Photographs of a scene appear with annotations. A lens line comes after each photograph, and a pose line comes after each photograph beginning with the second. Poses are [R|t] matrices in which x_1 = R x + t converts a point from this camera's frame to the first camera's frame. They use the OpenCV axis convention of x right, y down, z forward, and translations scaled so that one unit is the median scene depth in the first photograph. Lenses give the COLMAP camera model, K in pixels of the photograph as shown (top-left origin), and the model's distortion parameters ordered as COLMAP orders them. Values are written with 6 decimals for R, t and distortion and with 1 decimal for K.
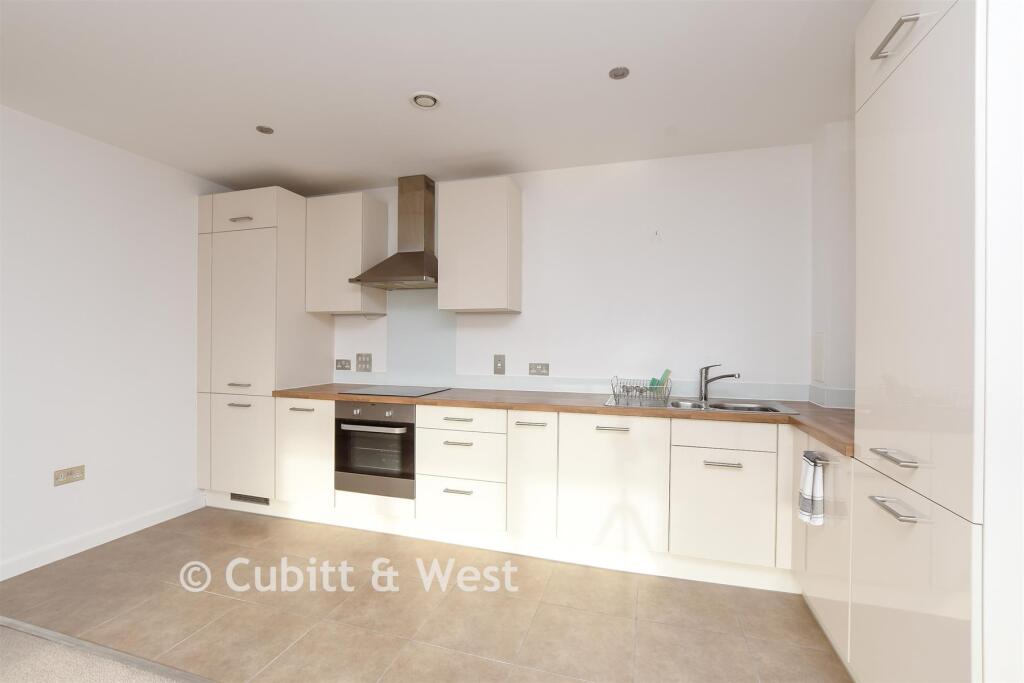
lens RADIAL K [[446.3, 0, 509.5], [0, 446.3, 342.0], [0, 0, 1]] dist [0.000966, 0.000000]
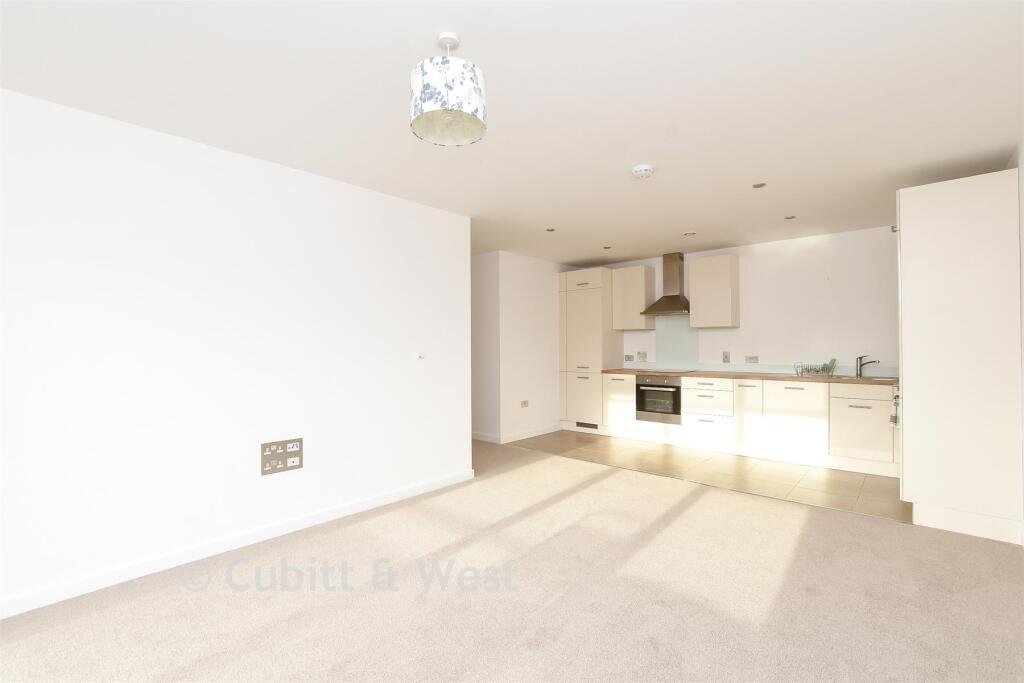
lens RADIAL K [[446.3, 0, 515.8], [0, 446.3, 342.8], [0, 0, 1]] dist [0.000966, 0.000000]
pose [[0.910487, -0.013738, -0.413310, -0.053998], [0.011004, 0.999899, -0.008996, 0.001152], [0.413392, 0.003642, 0.910546, -1.012555]]
